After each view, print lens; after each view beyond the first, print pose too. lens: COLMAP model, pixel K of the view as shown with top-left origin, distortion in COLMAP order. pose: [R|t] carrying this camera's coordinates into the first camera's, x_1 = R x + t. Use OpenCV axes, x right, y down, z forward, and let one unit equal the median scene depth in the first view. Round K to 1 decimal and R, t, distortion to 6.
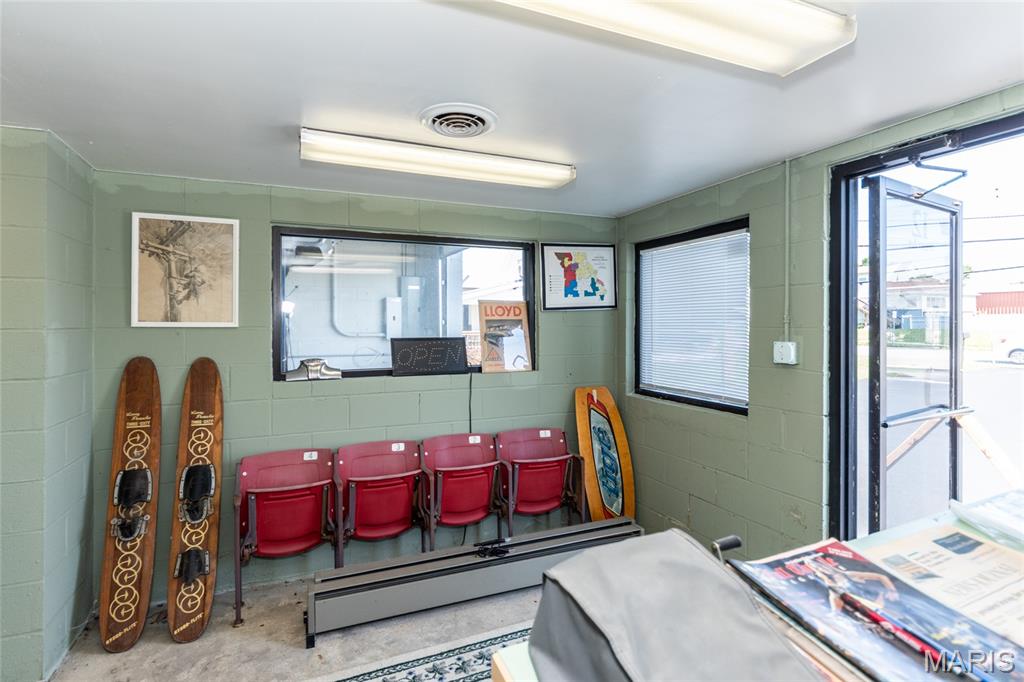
lens RADIAL K [[497.6, 0, 512.0], [0, 497.6, 341.0], [0, 0, 1]] dist [-0.001389, -0.000082]
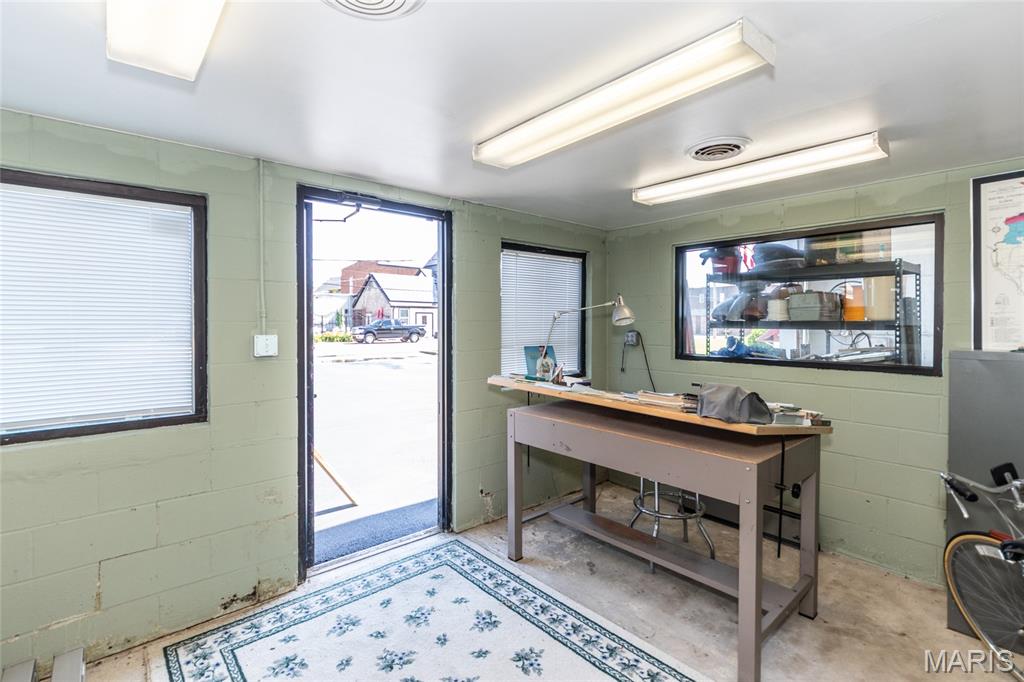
lens RADIAL K [[497.6, 0, 512.0], [0, 497.6, 341.0], [0, 0, 1]] dist [-0.001389, -0.000082]
pose [[-0.301664, -0.041525, 0.952509, -0.604100], [0.028233, 0.998224, 0.052460, -0.026867], [-0.952996, 0.042717, -0.299956, 0.833157]]
